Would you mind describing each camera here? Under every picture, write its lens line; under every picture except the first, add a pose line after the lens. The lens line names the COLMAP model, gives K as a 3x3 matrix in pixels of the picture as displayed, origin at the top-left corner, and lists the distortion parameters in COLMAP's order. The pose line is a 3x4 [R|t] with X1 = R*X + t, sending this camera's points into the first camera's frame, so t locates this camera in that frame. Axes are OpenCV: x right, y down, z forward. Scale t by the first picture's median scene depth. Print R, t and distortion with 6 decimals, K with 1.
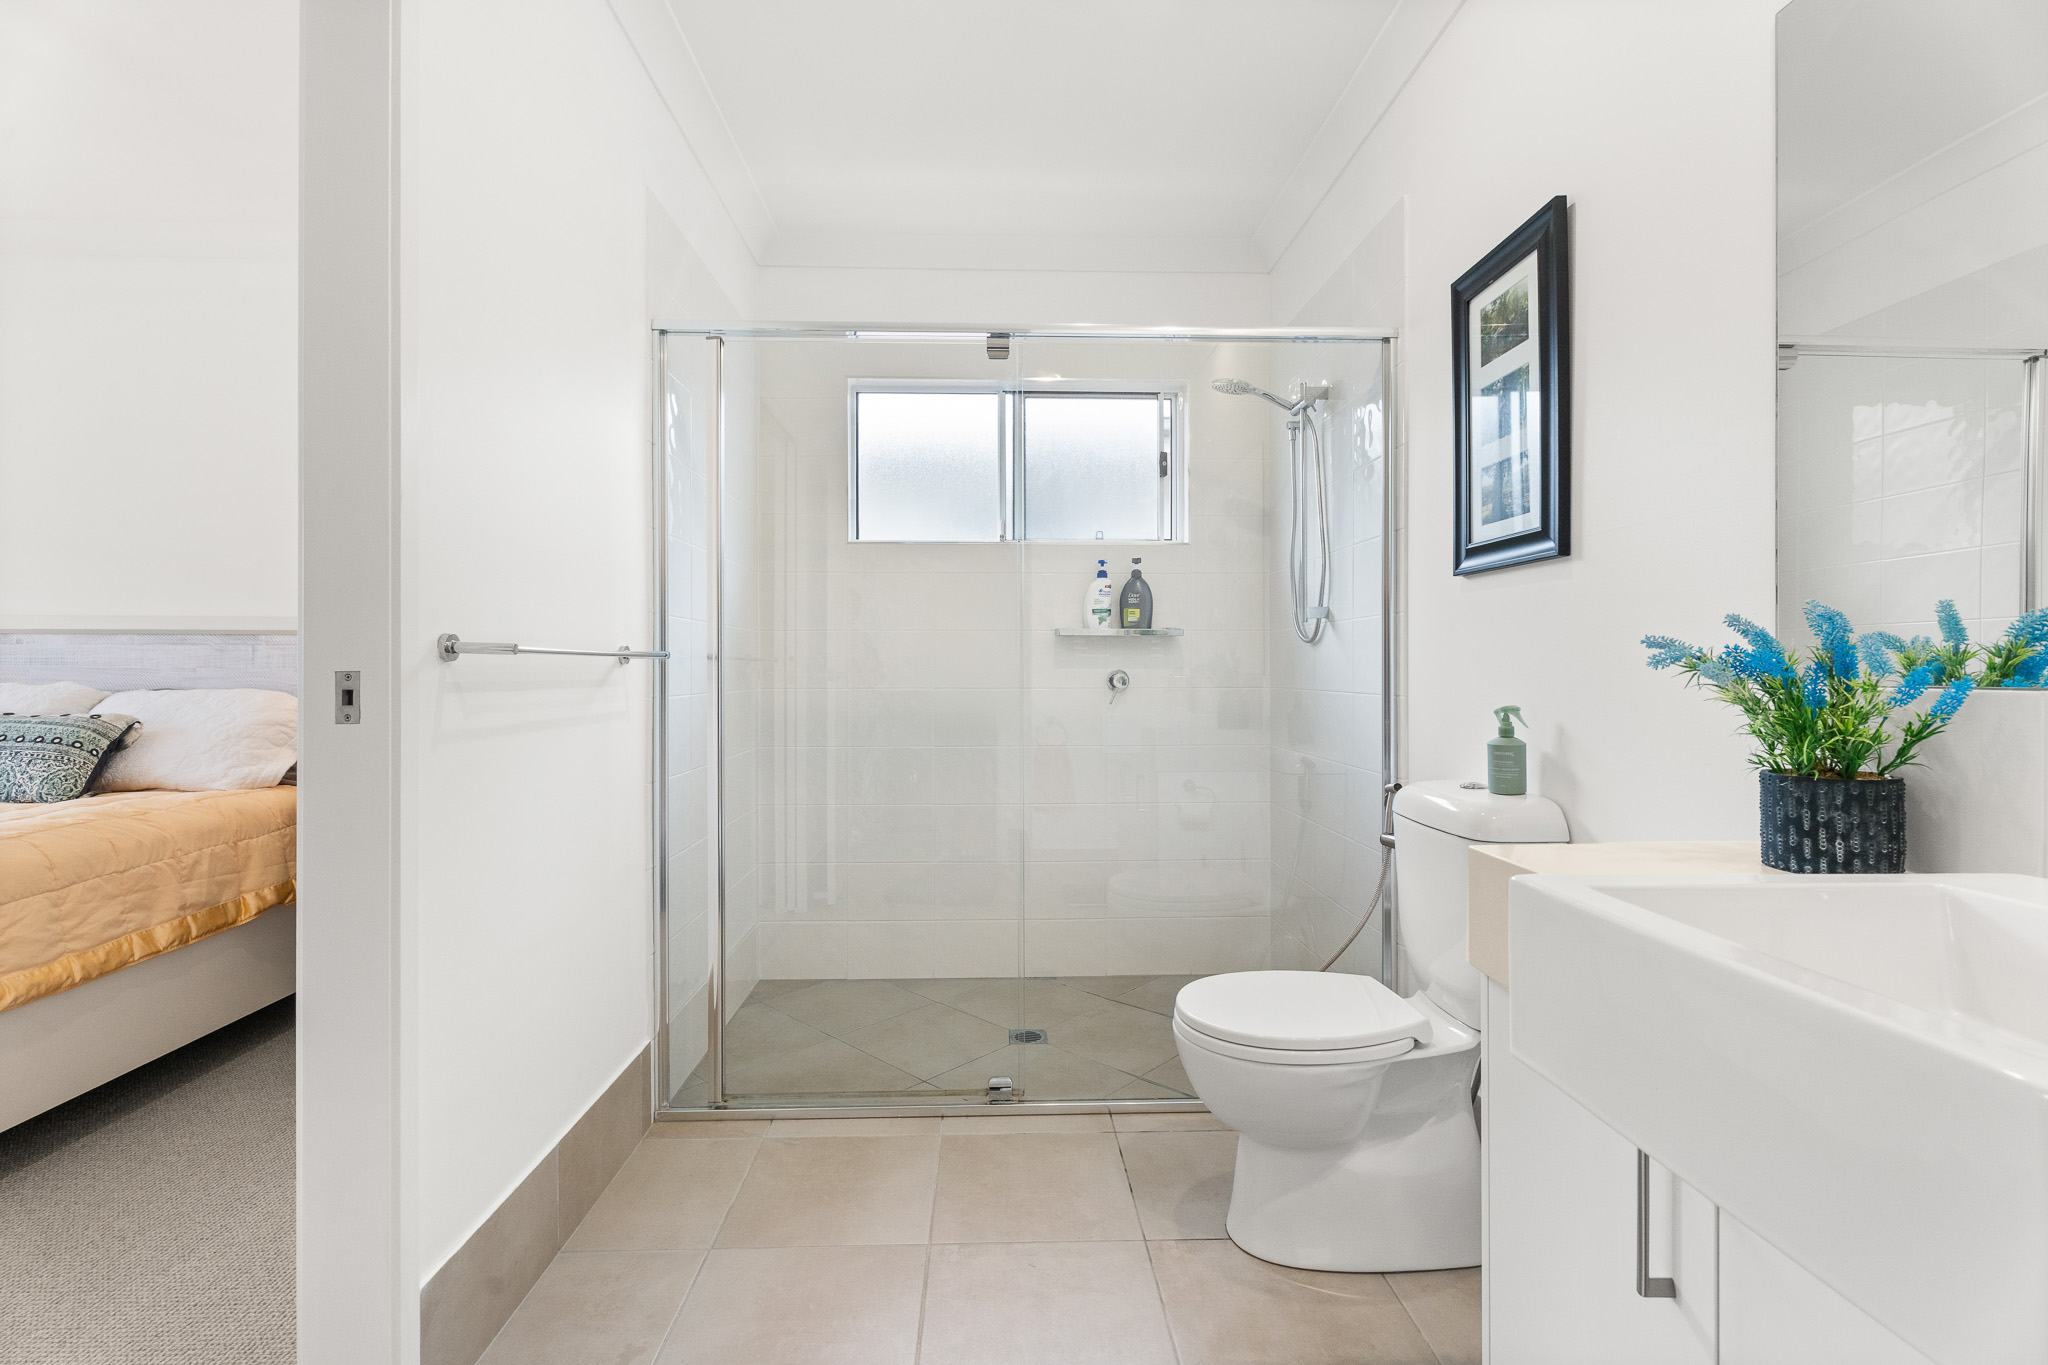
lens RADIAL K [[911.0, 0, 1010.0], [0, 911.0, 670.8], [0, 0, 1]] dist [0.002237, -0.001451]
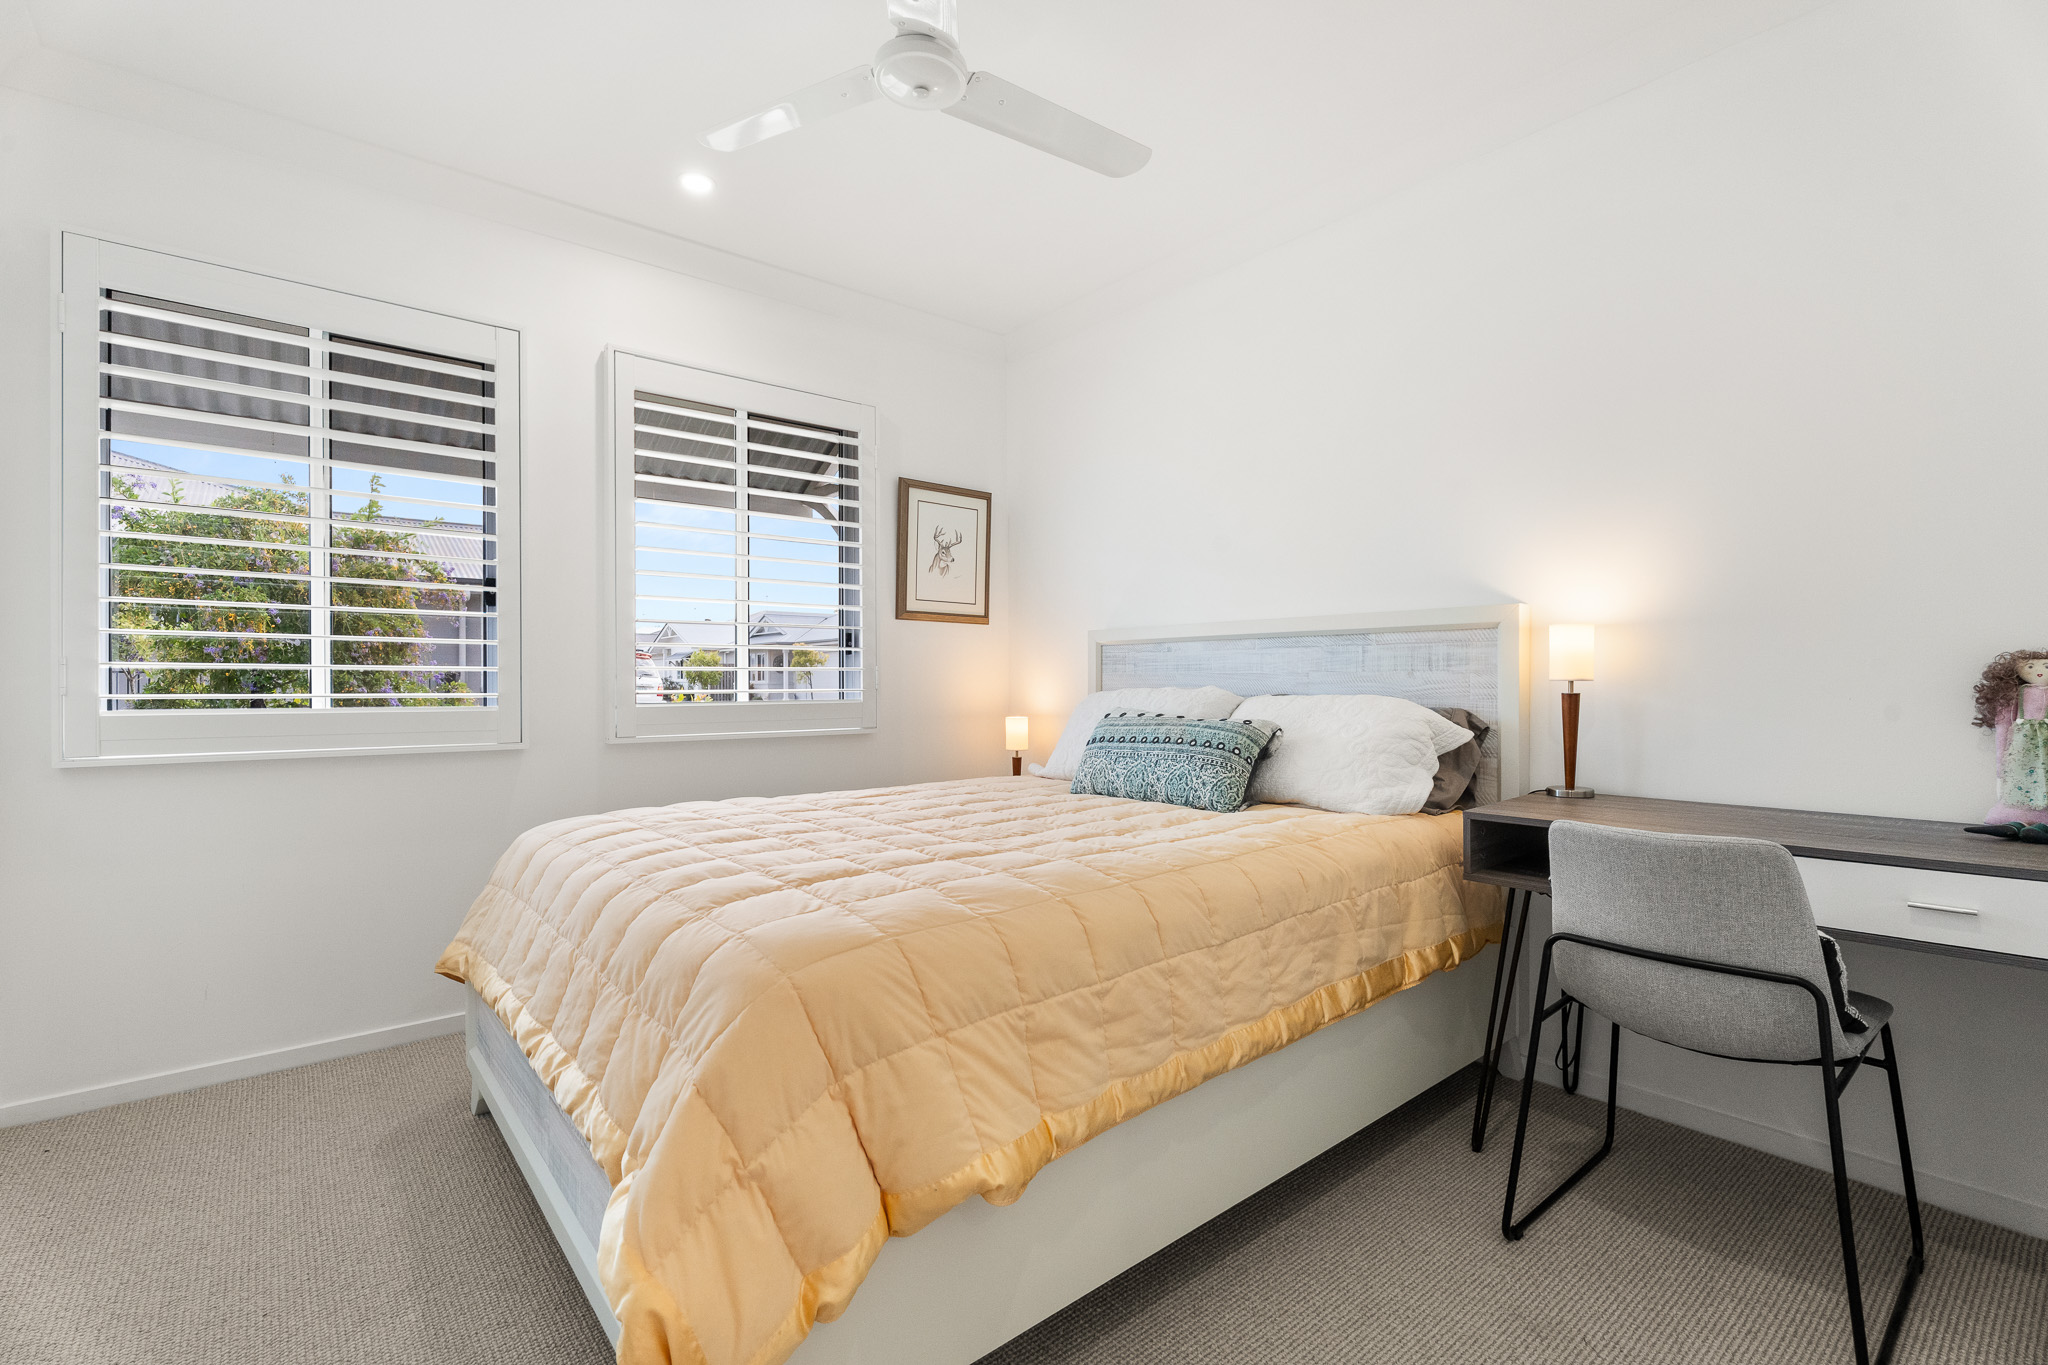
lens RADIAL K [[911.0, 0, 1027.3], [0, 911.0, 683.7], [0, 0, 1]] dist [0.002237, -0.001451]
pose [[0.615718, -0.001410, -0.787965, -0.382100], [0.002460, 0.999997, 0.000134, 0.009000], [0.787962, -0.002021, 0.615720, 0.226512]]
